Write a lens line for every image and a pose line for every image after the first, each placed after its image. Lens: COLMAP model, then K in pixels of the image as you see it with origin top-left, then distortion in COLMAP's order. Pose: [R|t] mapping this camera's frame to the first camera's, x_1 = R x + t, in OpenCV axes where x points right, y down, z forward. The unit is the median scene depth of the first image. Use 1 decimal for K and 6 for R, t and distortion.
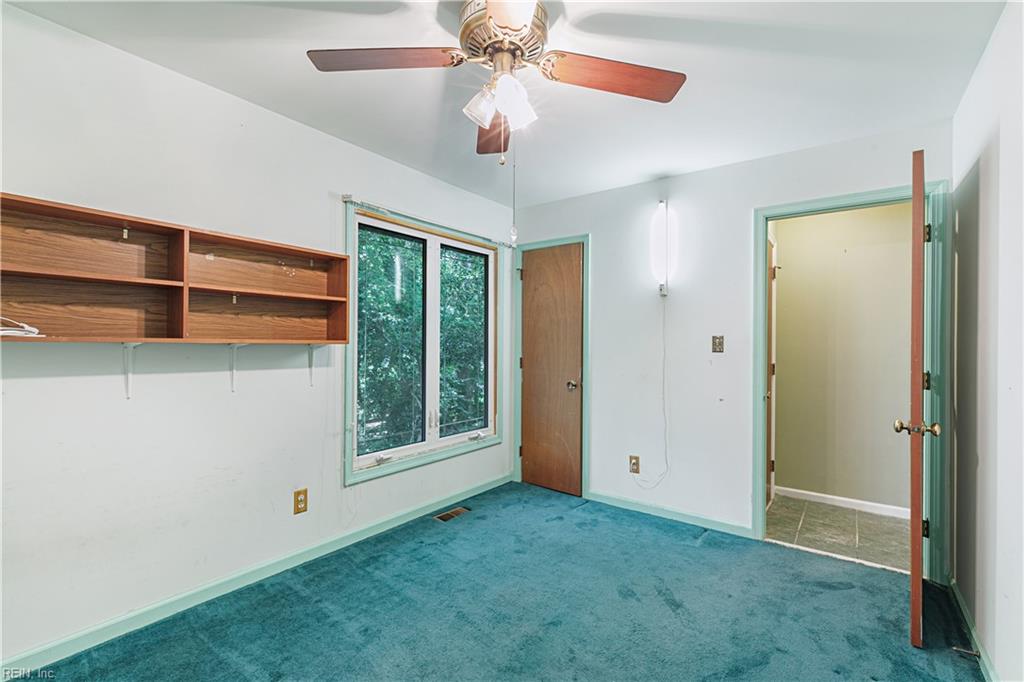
lens RADIAL K [[459.7, 0, 505.8], [0, 459.7, 344.8], [0, 0, 1]] dist [0.004028, -0.002035]
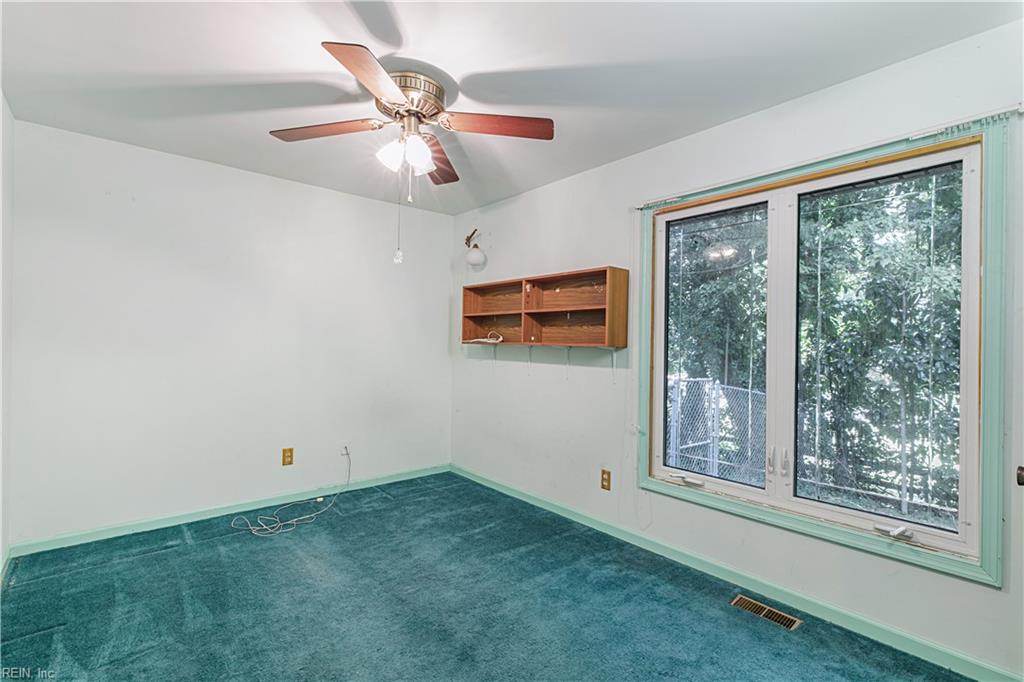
lens RADIAL K [[459.7, 0, 506.0], [0, 459.7, 339.1], [0, 0, 1]] dist [0.004028, -0.002035]
pose [[-0.214077, -0.015066, -0.976701, 0.745209], [-0.016833, 0.999789, -0.011732, -0.004291], [0.976672, 0.013929, -0.214286, 0.960729]]
